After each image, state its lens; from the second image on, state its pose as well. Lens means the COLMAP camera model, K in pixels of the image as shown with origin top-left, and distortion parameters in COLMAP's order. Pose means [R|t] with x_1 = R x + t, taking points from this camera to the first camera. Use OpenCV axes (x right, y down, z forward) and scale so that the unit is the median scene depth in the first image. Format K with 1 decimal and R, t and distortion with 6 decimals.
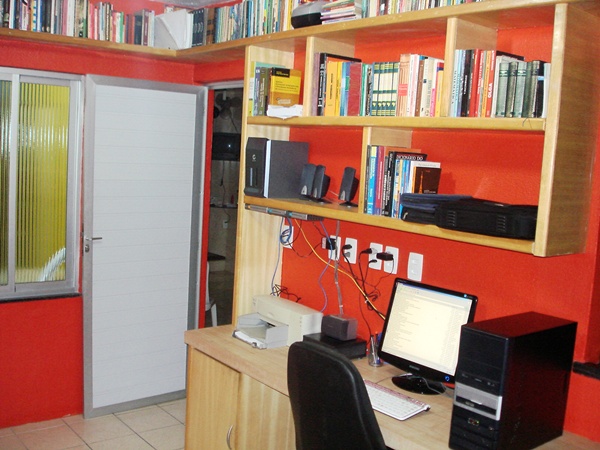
lens RADIAL K [[668.3, 0, 300.0], [0, 668.3, 225.0], [0, 0, 1]] dist [-0.065047, -0.135491]
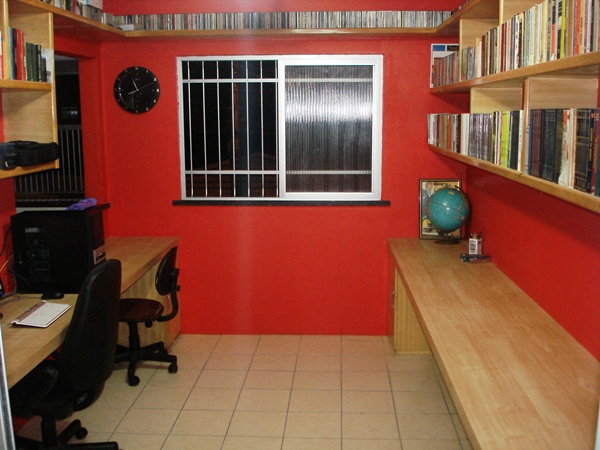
lens RADIAL K [[668.3, 0, 300.0], [0, 668.3, 225.0], [0, 0, 1]] dist [-0.065047, -0.135491]
pose [[-0.737870, -0.167757, 0.653763, -0.712931], [0.035541, 0.957618, 0.285840, -0.160904], [-0.674007, 0.234149, -0.700635, 1.078754]]
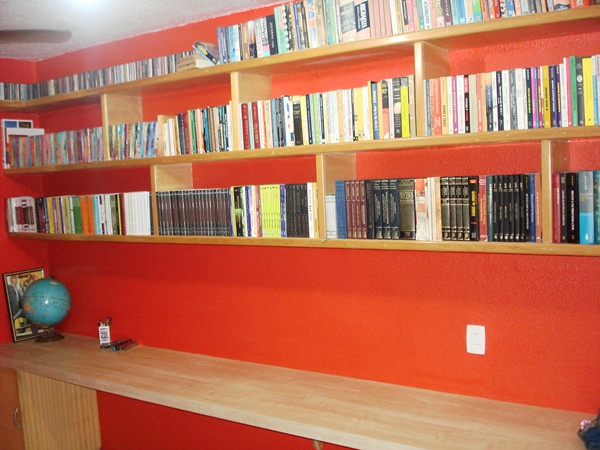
lens RADIAL K [[668.3, 0, 300.0], [0, 668.3, 225.0], [0, 0, 1]] dist [-0.065047, -0.135491]
pose [[-0.963955, -0.000364, -0.266066, -0.170323], [-0.045215, 0.985678, 0.162464, -0.146587], [0.262197, 0.168638, -0.950165, 1.152690]]
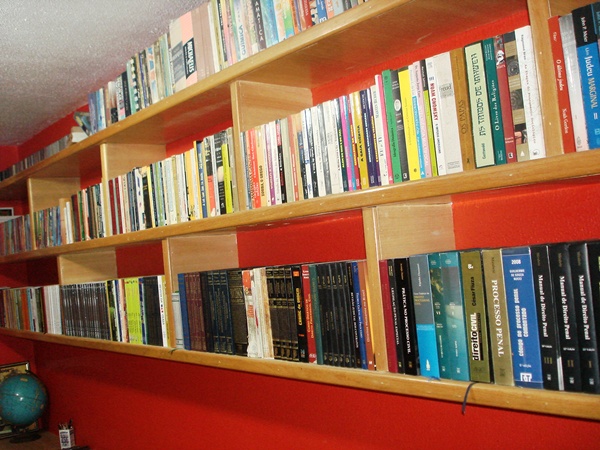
lens RADIAL K [[668.3, 0, 300.0], [0, 668.3, 225.0], [0, 0, 1]] dist [-0.065047, -0.135491]
pose [[-0.999463, 0.031929, 0.007344, -0.536004], [0.032381, 0.996800, 0.073087, -0.155515], [-0.004987, 0.073285, -0.997299, 1.001121]]
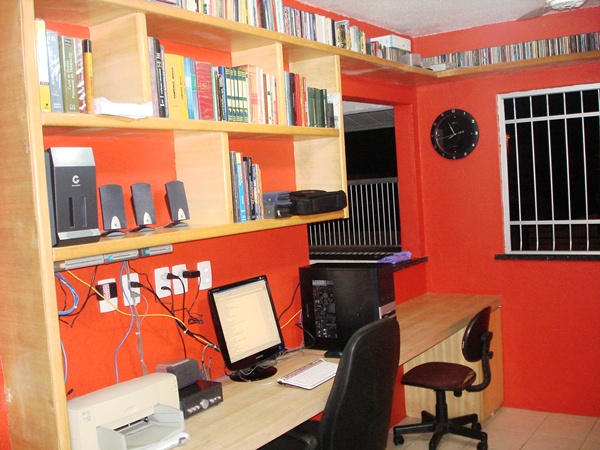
lens RADIAL K [[668.3, 0, 300.0], [0, 668.3, 225.0], [0, 0, 1]] dist [-0.065047, -0.135491]
pose [[-0.281177, -0.102593, 0.954156, -0.666400], [0.152673, 0.976824, 0.150021, -0.113956], [-0.947434, 0.187857, -0.258997, 0.918340]]
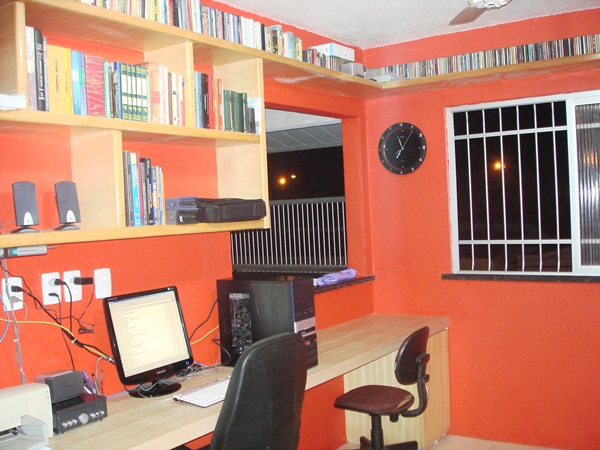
lens RADIAL K [[668.3, 0, 300.0], [0, 668.3, 225.0], [0, 0, 1]] dist [-0.065047, -0.135491]
pose [[-0.280455, -0.070199, 0.957297, -0.654369], [0.133656, 0.984750, 0.111368, -0.070265], [-0.950516, 0.159183, -0.266796, 0.805537]]
